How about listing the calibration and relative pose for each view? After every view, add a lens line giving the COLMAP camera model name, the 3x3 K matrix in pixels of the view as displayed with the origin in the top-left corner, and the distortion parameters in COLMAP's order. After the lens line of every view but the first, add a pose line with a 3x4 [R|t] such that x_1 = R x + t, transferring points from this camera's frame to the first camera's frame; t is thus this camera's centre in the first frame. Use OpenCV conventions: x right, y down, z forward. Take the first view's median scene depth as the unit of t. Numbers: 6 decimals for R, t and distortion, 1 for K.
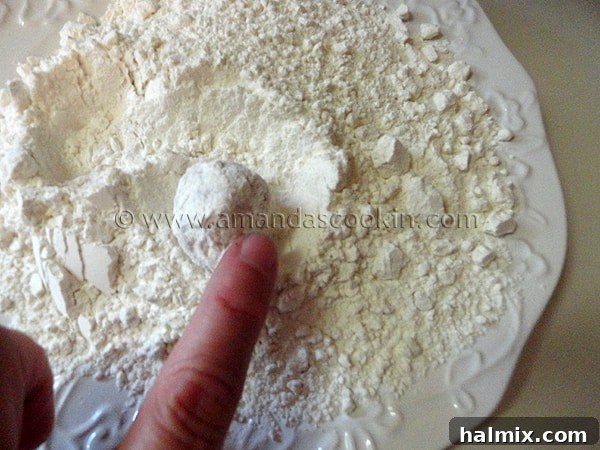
lens RADIAL K [[403.3, 0, 300.0], [0, 403.3, 225.0], [0, 0, 1]] dist [-0.013933, -0.000441]
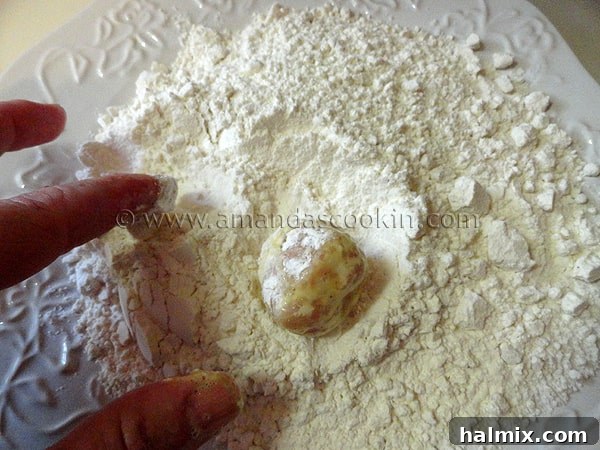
lens RADIAL K [[403.3, 0, 300.0], [0, 403.3, 225.0], [0, 0, 1]] dist [-0.013933, -0.000441]
pose [[0.994734, -0.013536, -0.101595, -0.082613], [0.012309, 0.999844, -0.012693, -0.102729], [0.101751, 0.011376, 0.994745, 0.003252]]
